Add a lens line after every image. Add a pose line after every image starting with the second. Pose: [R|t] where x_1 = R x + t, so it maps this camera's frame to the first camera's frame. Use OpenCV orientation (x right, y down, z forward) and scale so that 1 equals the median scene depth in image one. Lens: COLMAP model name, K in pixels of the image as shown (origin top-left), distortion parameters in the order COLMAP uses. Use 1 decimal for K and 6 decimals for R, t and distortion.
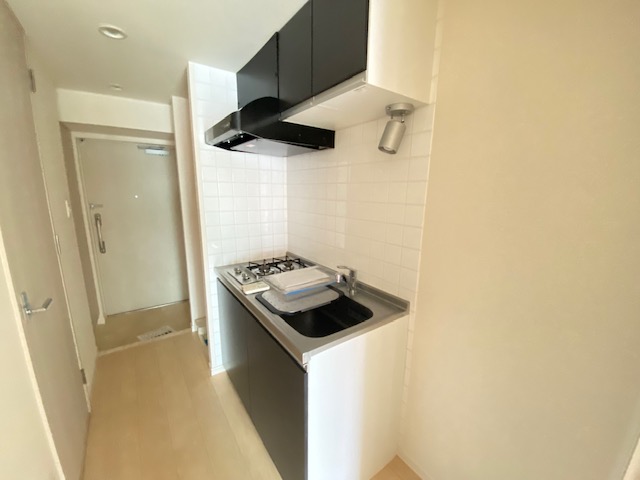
lens RADIAL K [[262.6, 0, 316.6], [0, 262.6, 240.7], [0, 0, 1]] dist [0.015920, -0.017835]
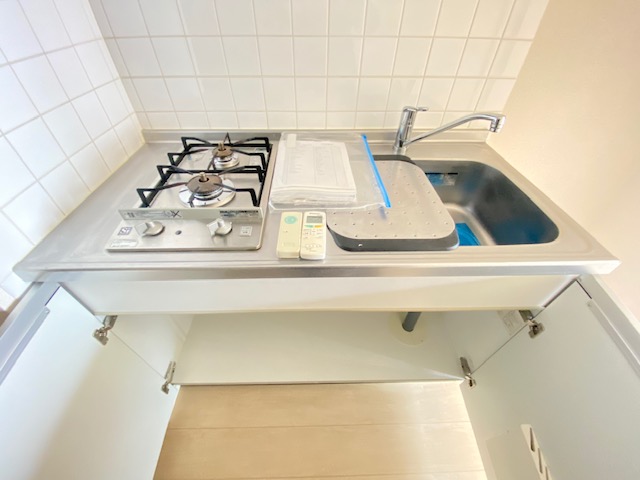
lens RADIAL K [[262.6, 0, 316.6], [0, 262.6, 240.7], [0, 0, 1]] dist [0.015920, -0.017835]
pose [[0.556319, -0.581400, 0.593702, -0.455231], [0.157826, 0.775393, 0.611438, -0.053518], [-0.815843, -0.246454, 0.523126, 0.748030]]
